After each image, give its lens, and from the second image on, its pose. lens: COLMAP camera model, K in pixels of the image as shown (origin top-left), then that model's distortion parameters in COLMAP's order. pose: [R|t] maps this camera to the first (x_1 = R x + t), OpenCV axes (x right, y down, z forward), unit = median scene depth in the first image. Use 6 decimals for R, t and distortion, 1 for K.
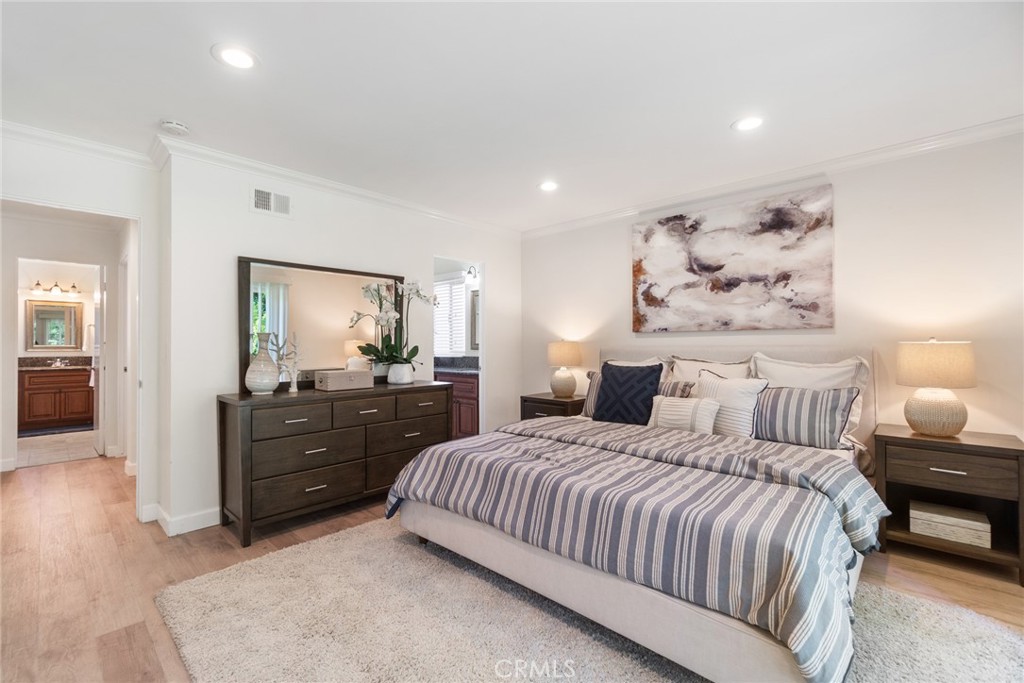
lens RADIAL K [[446.7, 0, 506.6], [0, 446.7, 339.9], [0, 0, 1]] dist [-0.000559, -0.001809]
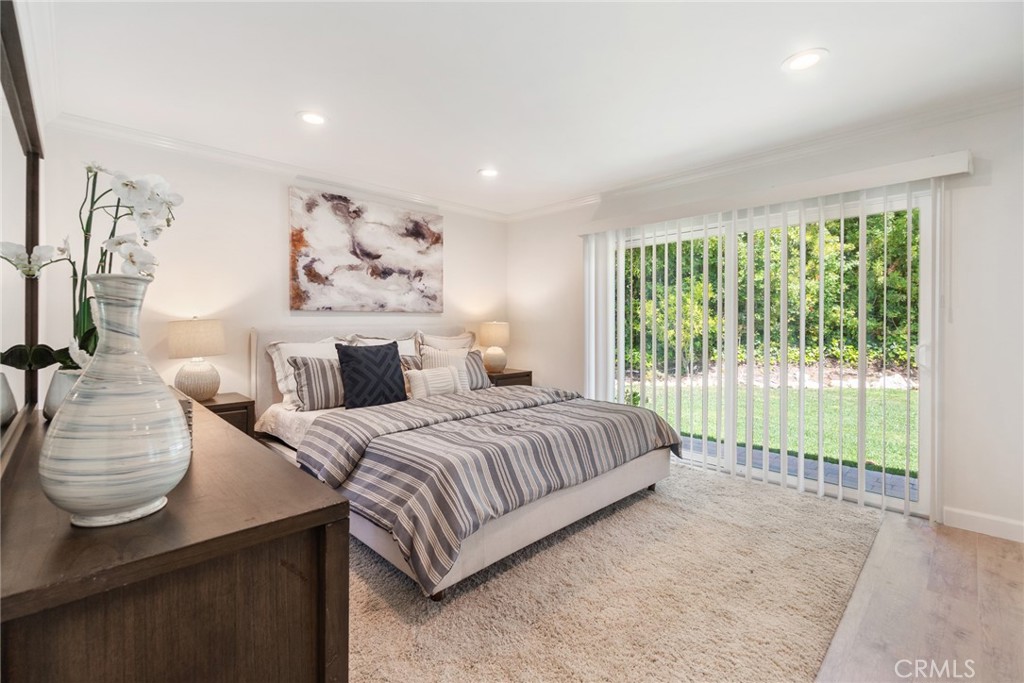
lens RADIAL K [[446.7, 0, 496.5], [0, 446.7, 323.1], [0, 0, 1]] dist [-0.000559, -0.001809]
pose [[0.063616, 0.002719, 0.997971, -0.638626], [-0.012785, 0.999916, -0.001910, 0.006237], [-0.997893, -0.012637, 0.063646, 0.616312]]
